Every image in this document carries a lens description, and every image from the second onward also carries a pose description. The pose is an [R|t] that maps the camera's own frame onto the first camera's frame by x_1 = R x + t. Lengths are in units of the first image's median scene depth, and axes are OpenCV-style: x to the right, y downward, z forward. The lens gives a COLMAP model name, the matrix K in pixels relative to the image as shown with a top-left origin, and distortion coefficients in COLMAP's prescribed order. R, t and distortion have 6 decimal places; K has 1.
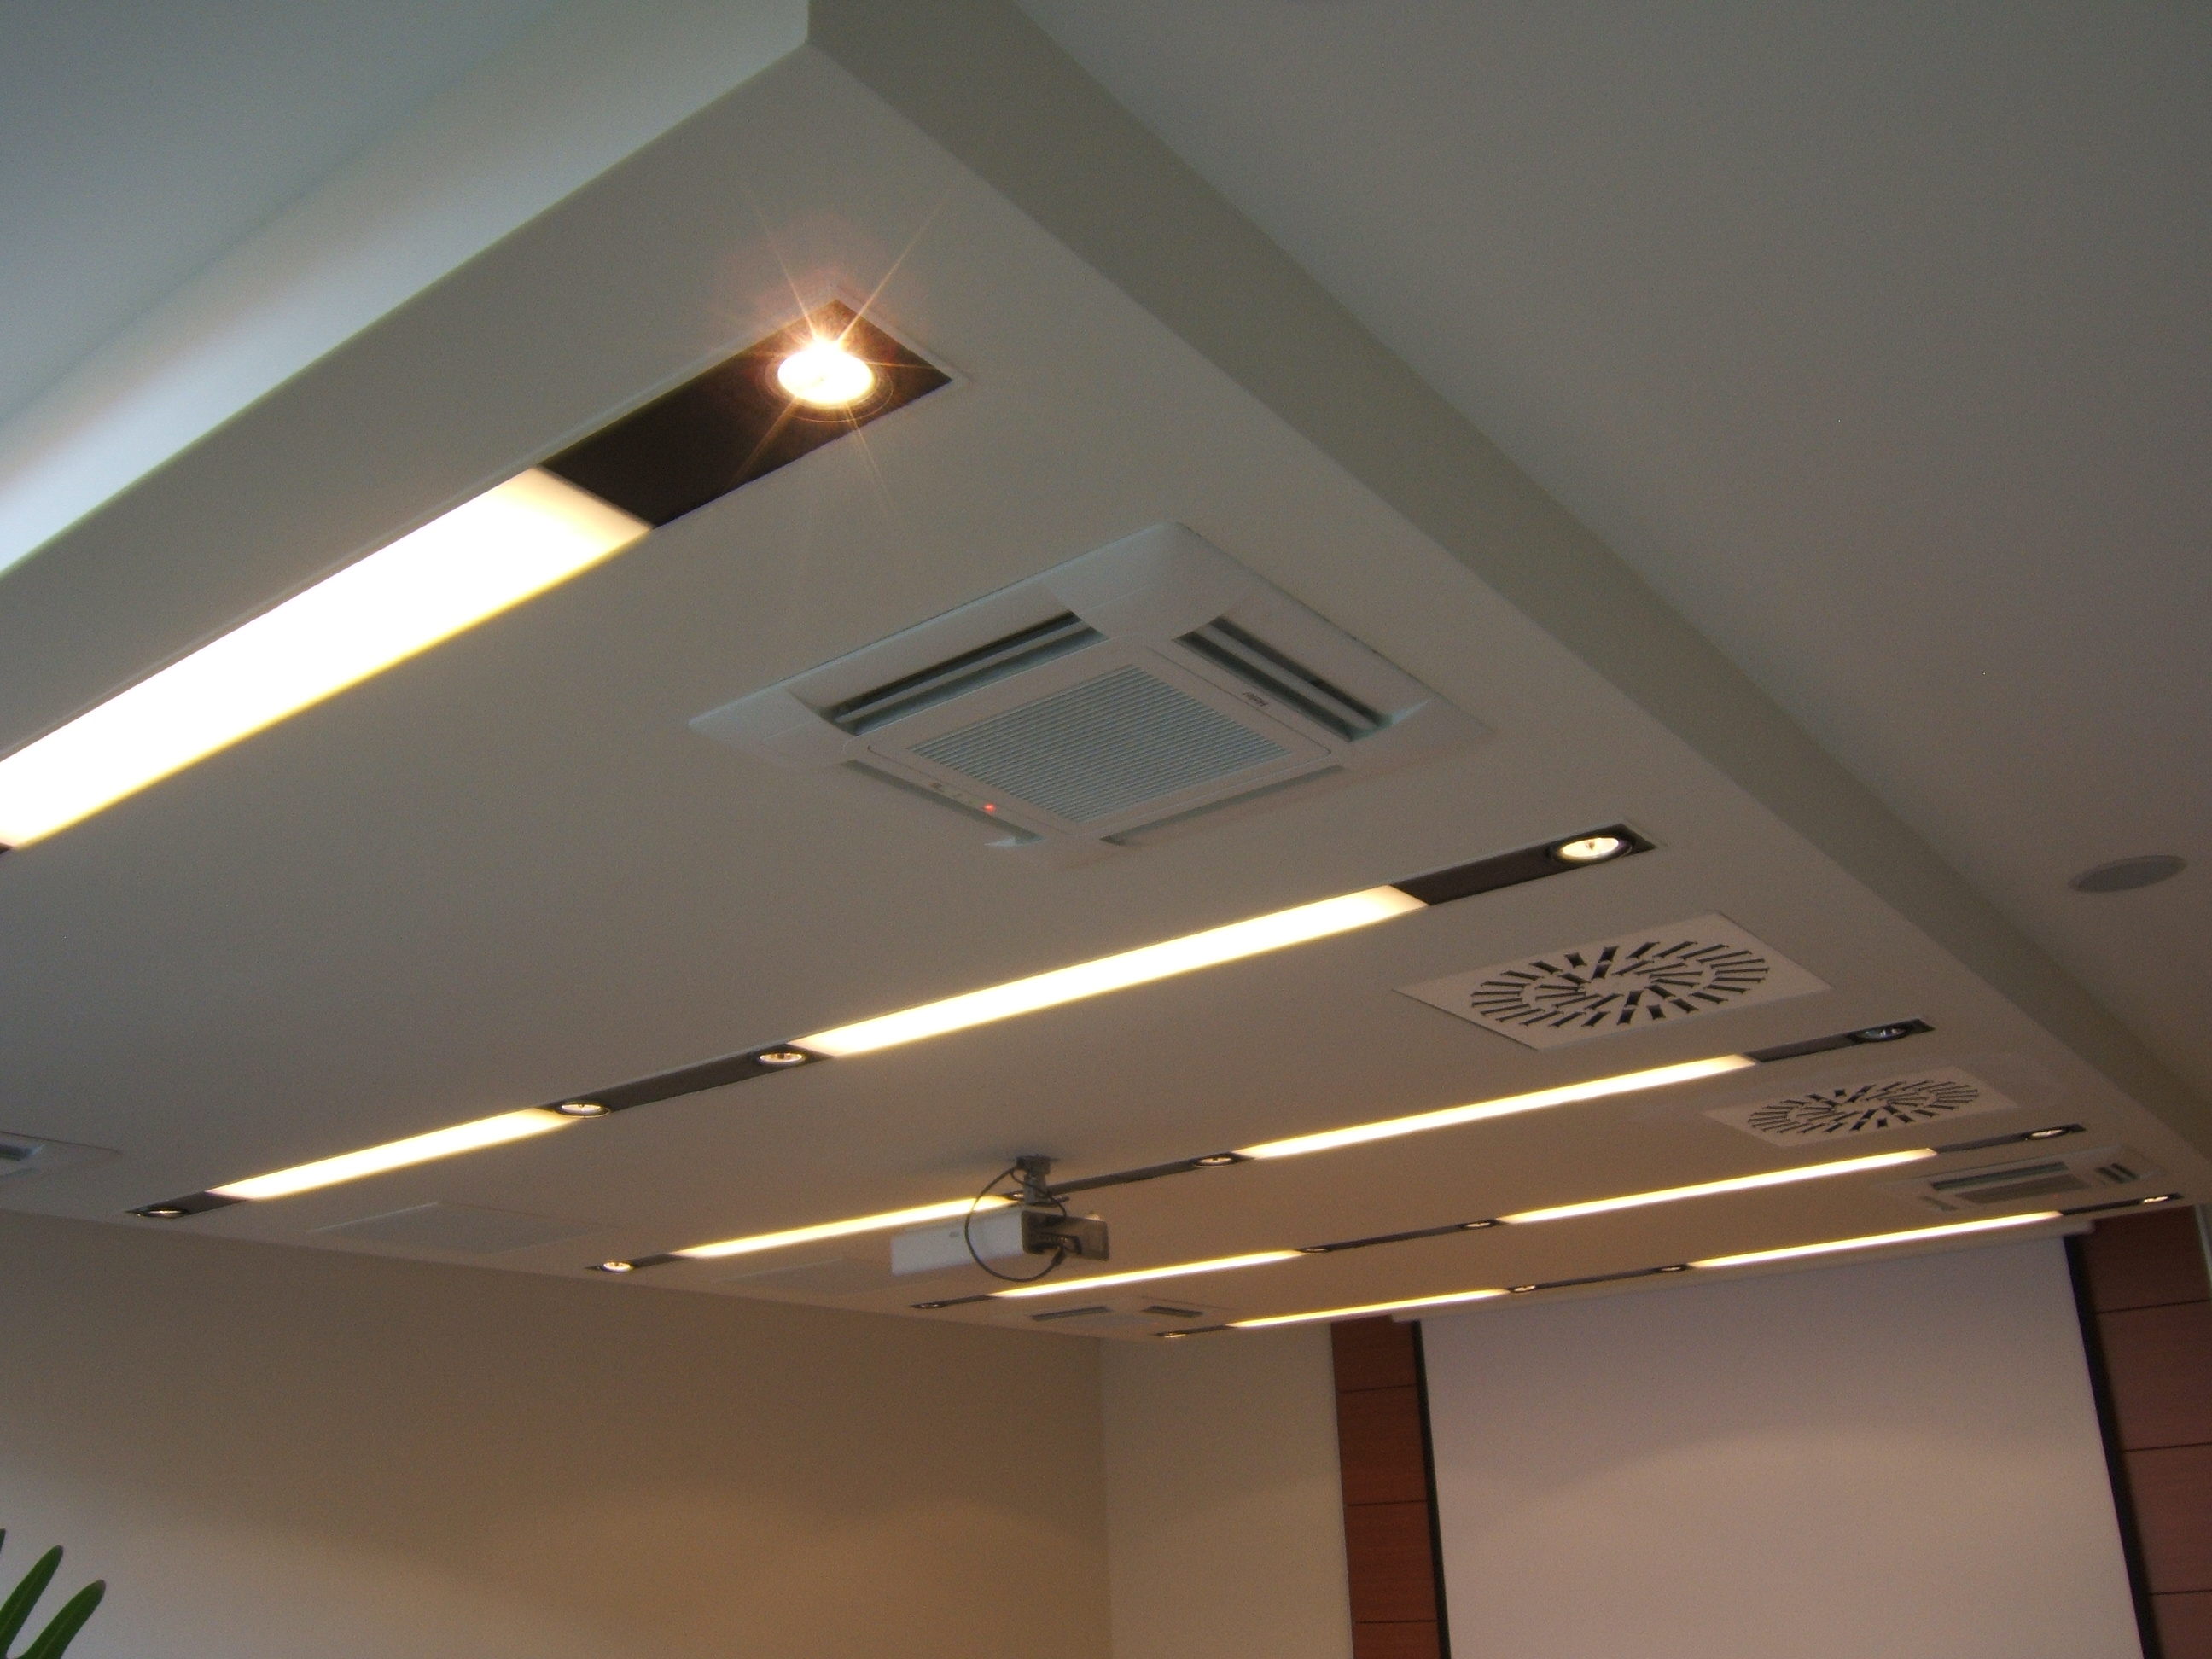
lens RADIAL K [[1953.1, 0, 1102.6], [0, 1953.1, 816.1], [0, 0, 1]] dist [-0.026073, -0.039438]
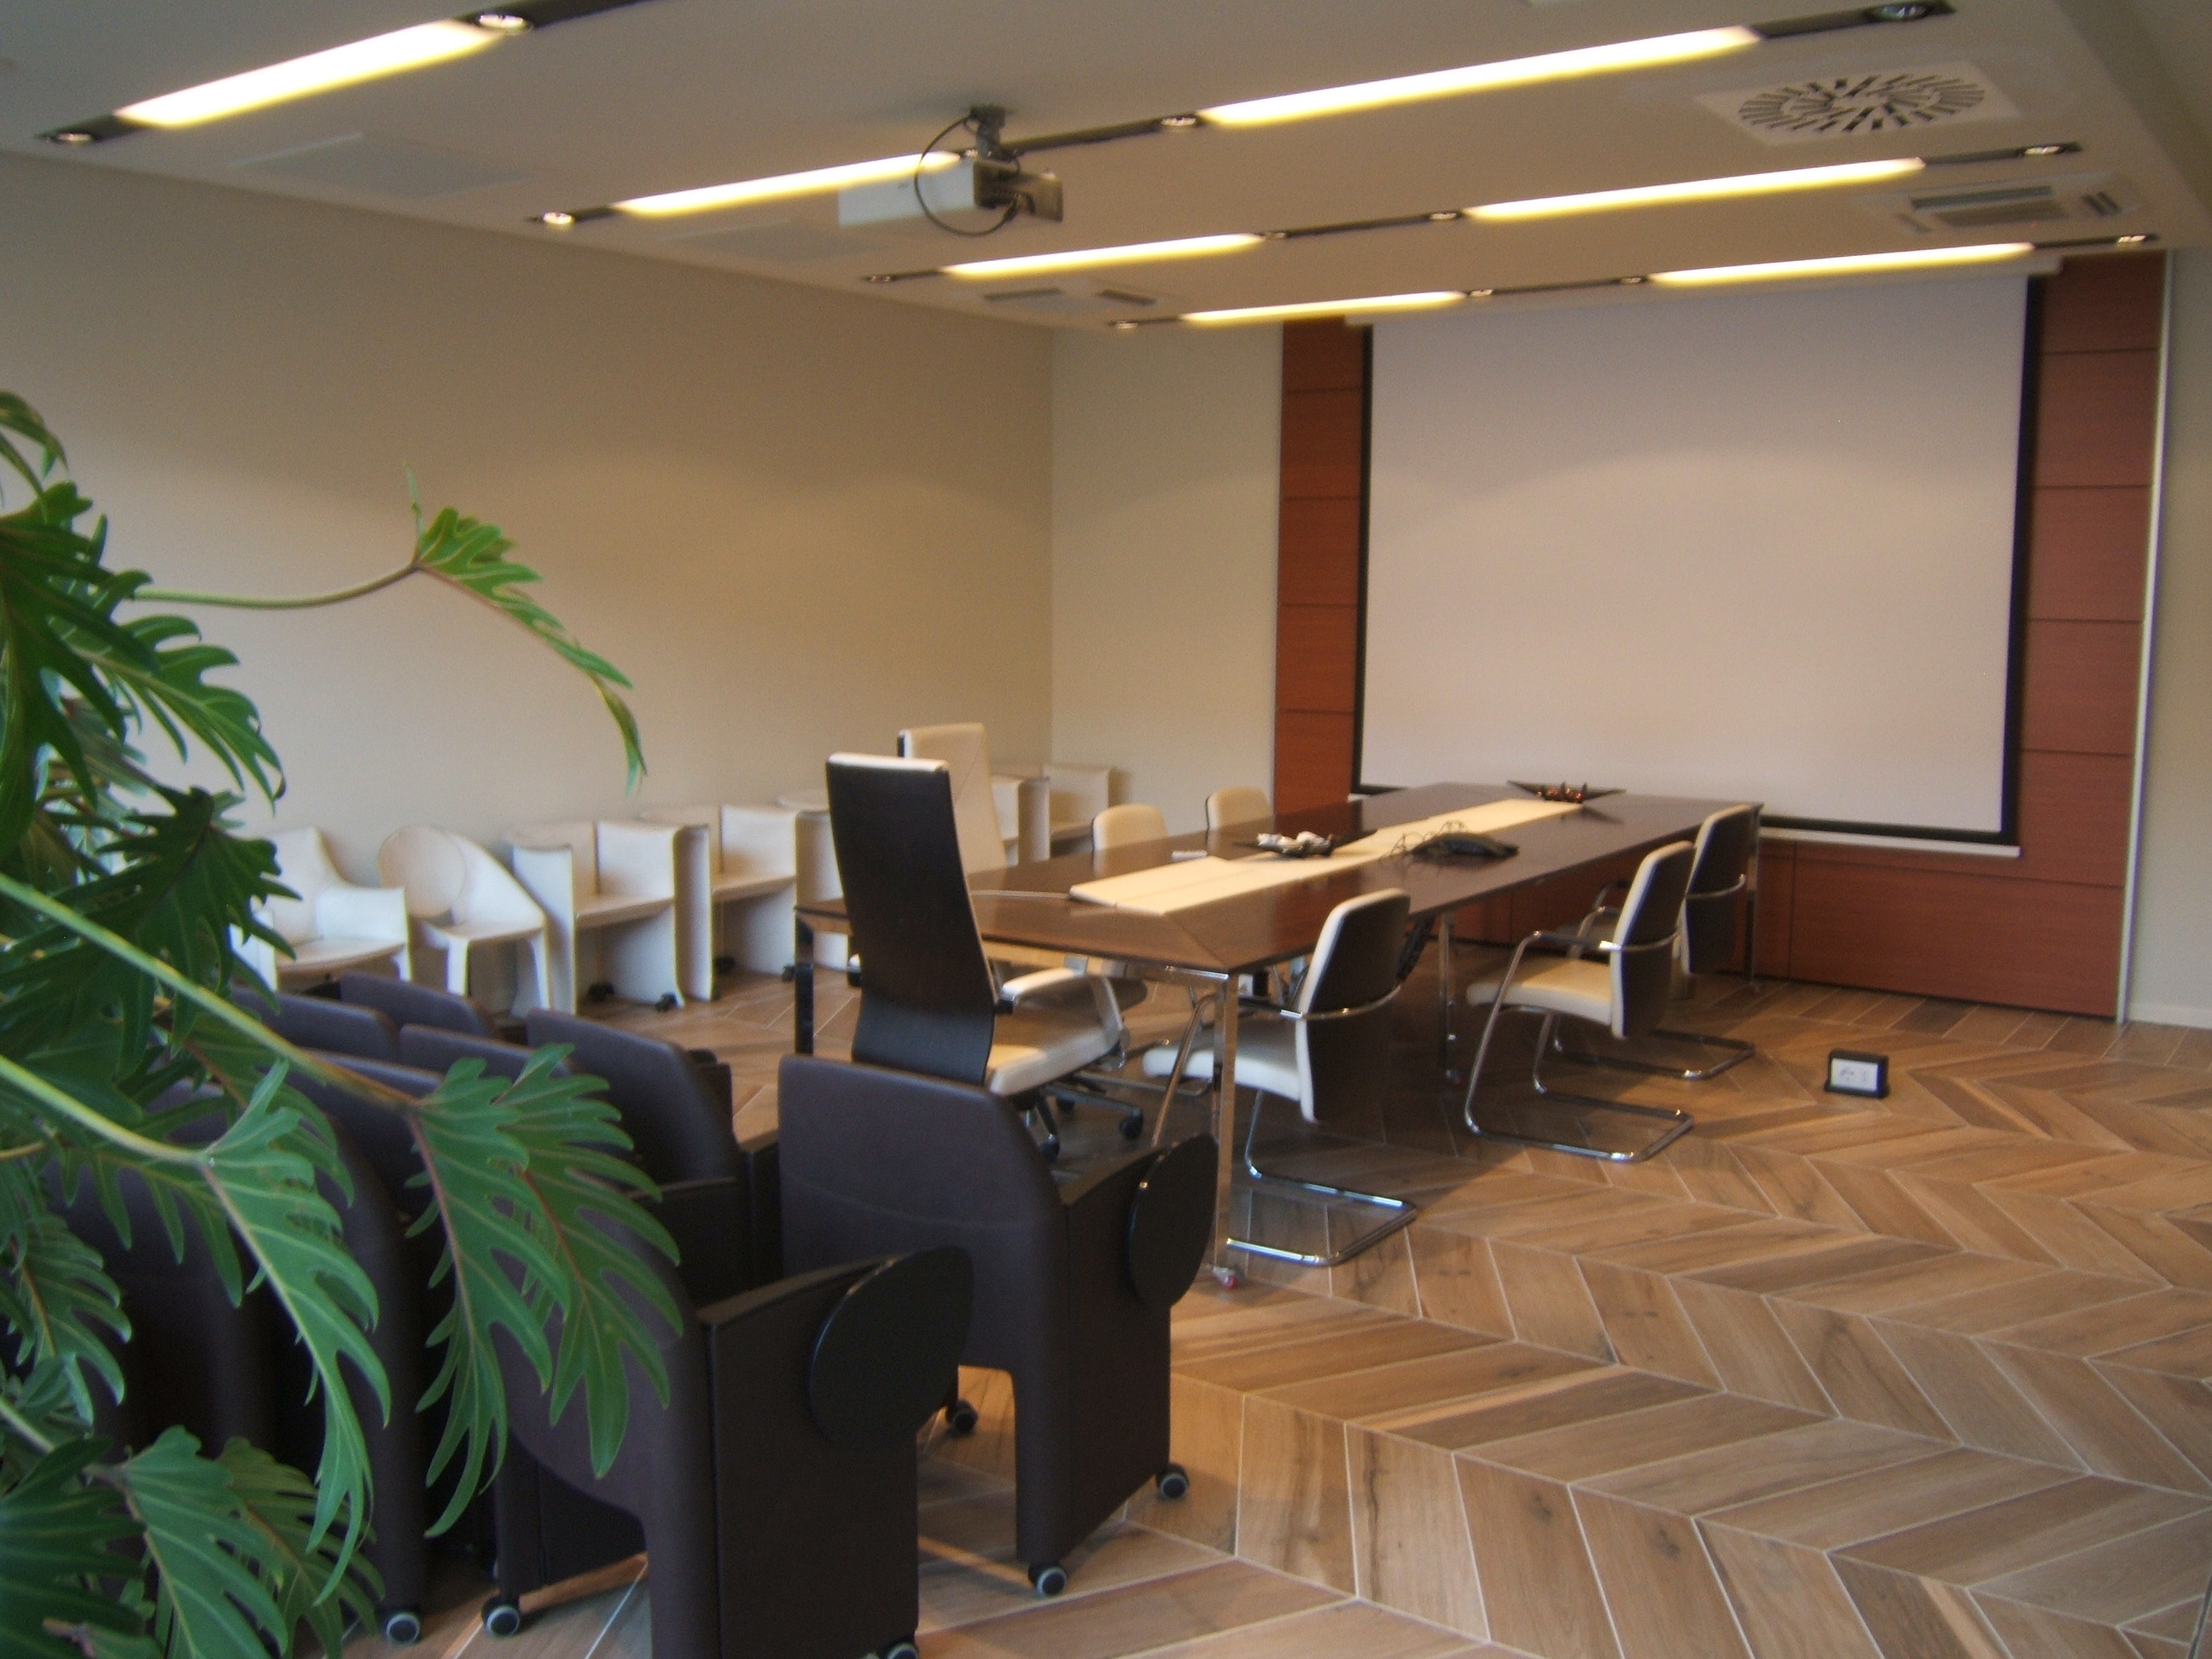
lens RADIAL K [[1953.1, 0, 1102.6], [0, 1953.1, 816.1], [0, 0, 1]] dist [-0.026073, -0.039438]
pose [[0.998596, 0.041015, 0.033527, 0.002438], [-0.052004, 0.879582, 0.472896, 0.025738], [-0.010094, -0.473976, 0.880480, 0.003850]]
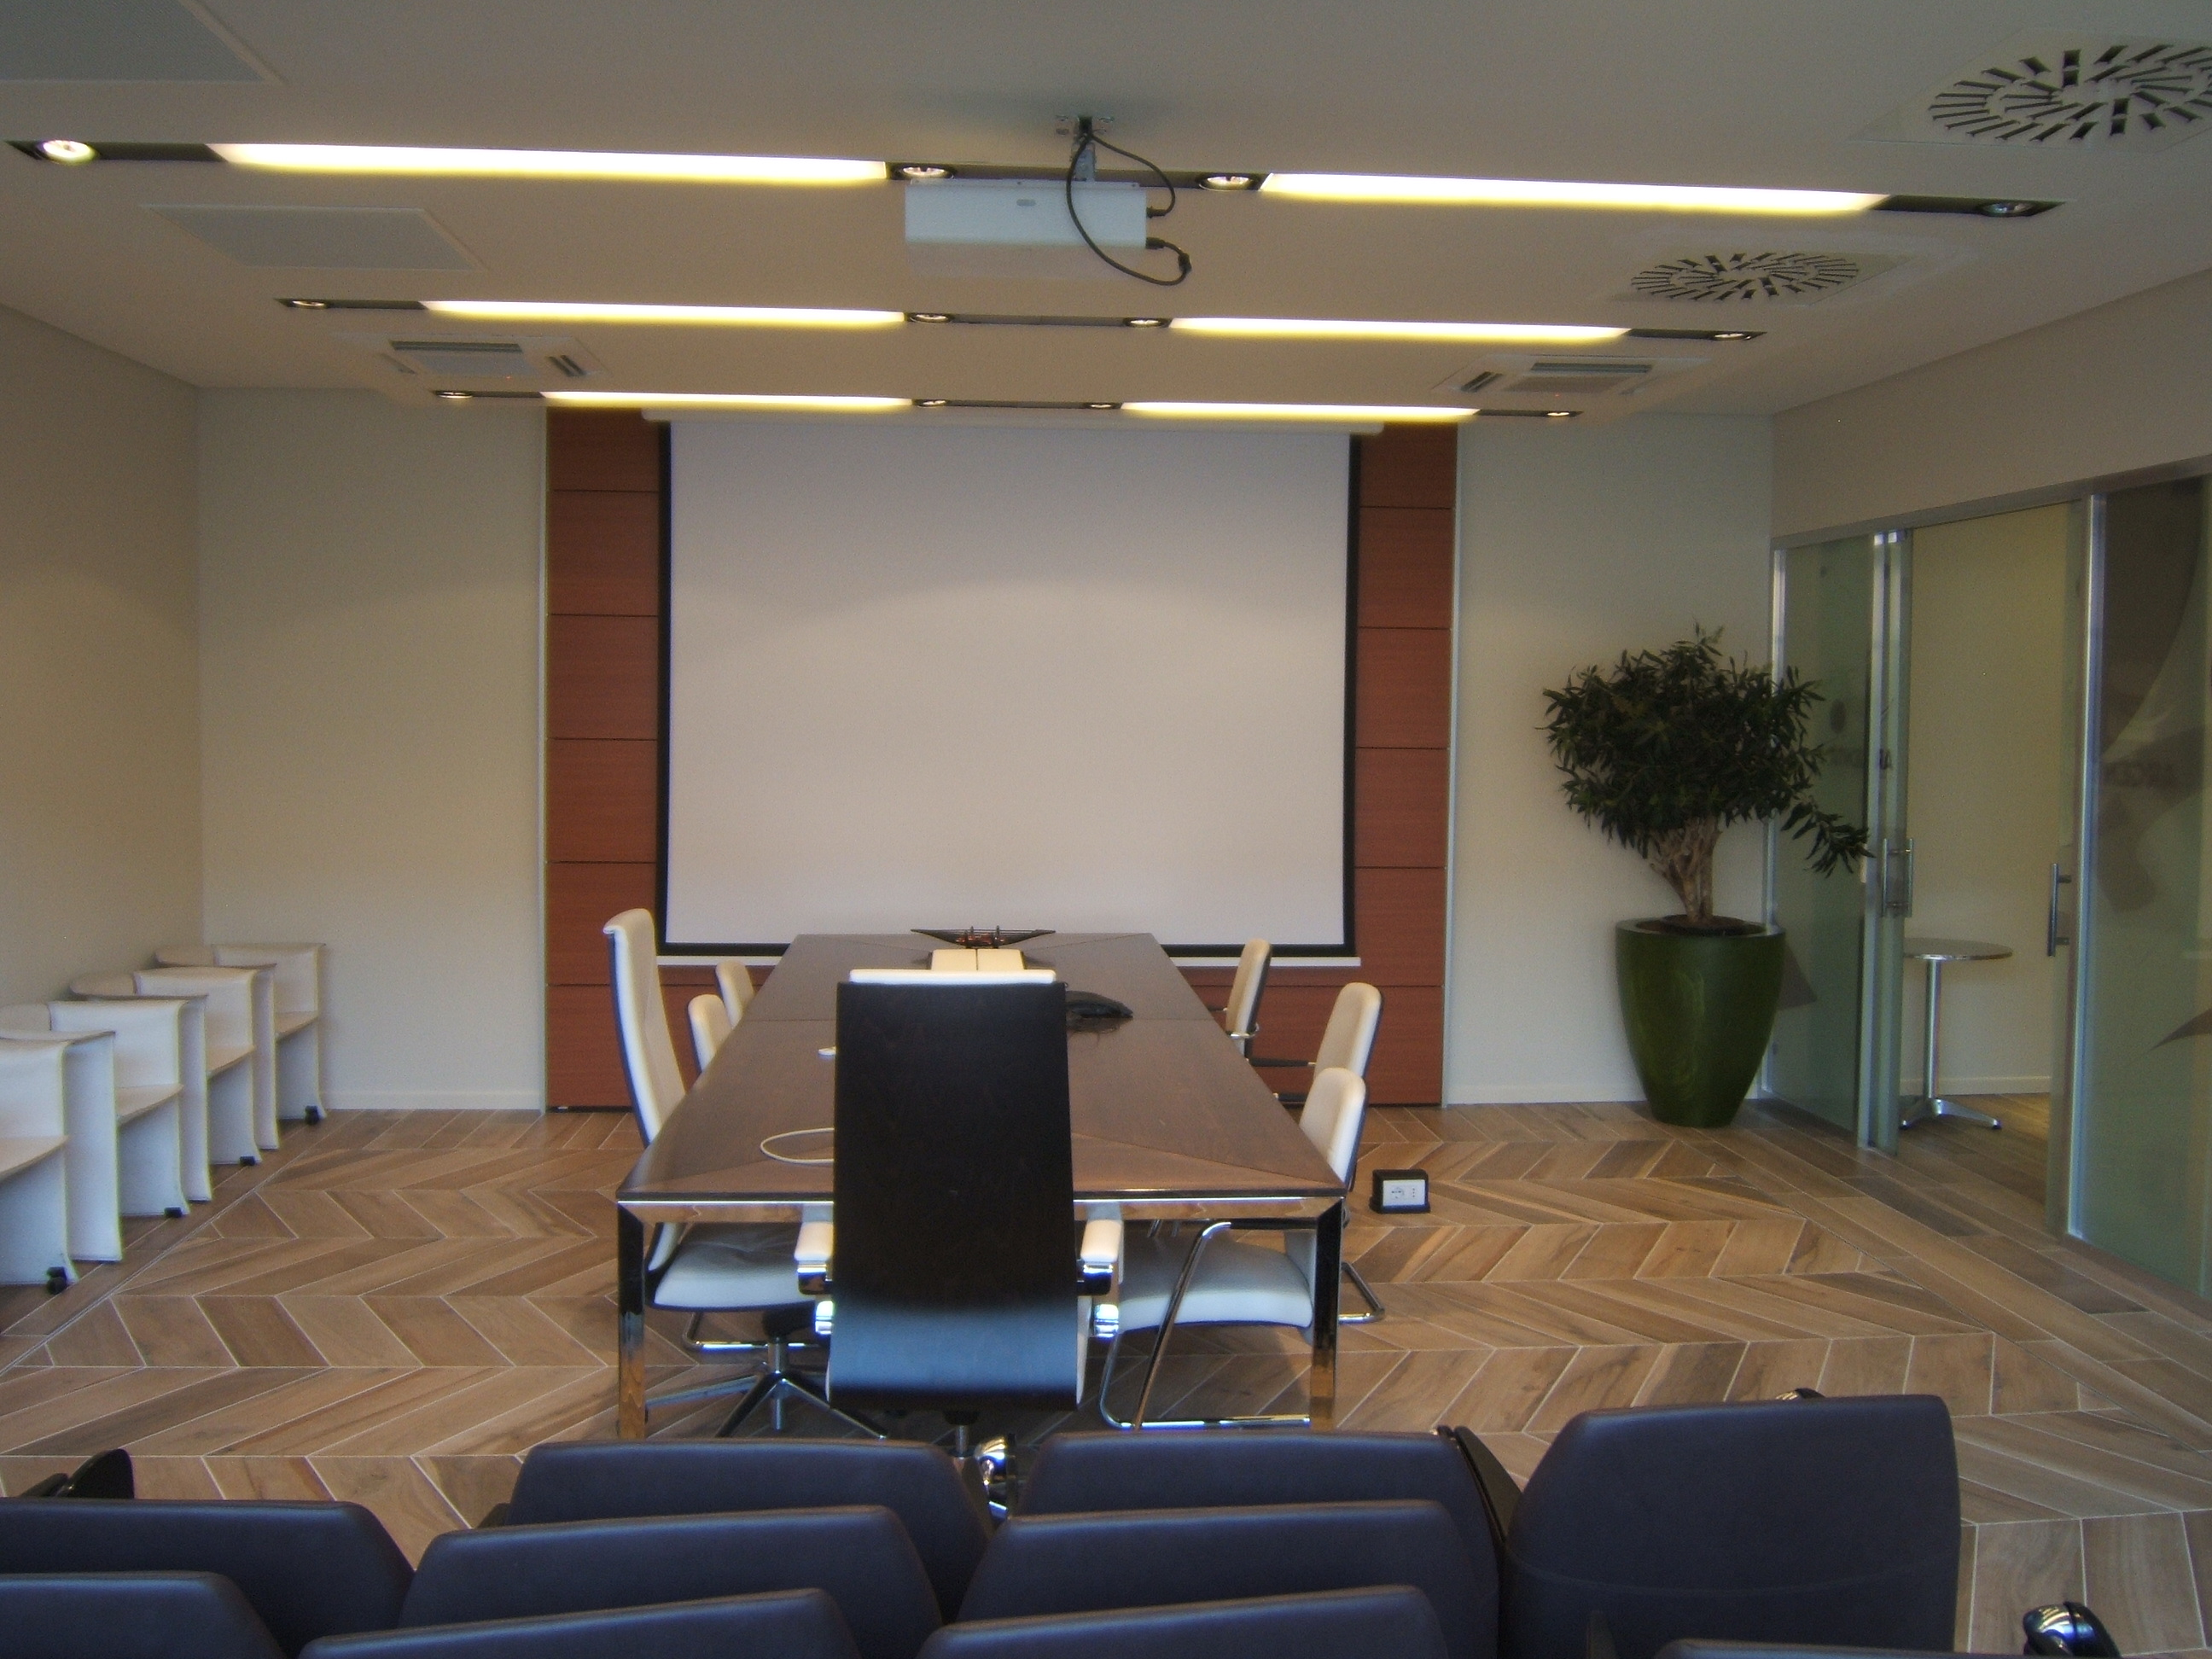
lens RADIAL K [[1953.1, 0, 1102.6], [0, 1953.1, 816.1], [0, 0, 1]] dist [-0.026073, -0.039438]
pose [[0.748931, 0.009405, 0.662581, -0.469837], [-0.277912, 0.912170, 0.301183, 0.174601], [-0.601554, -0.409704, 0.685766, 0.352025]]
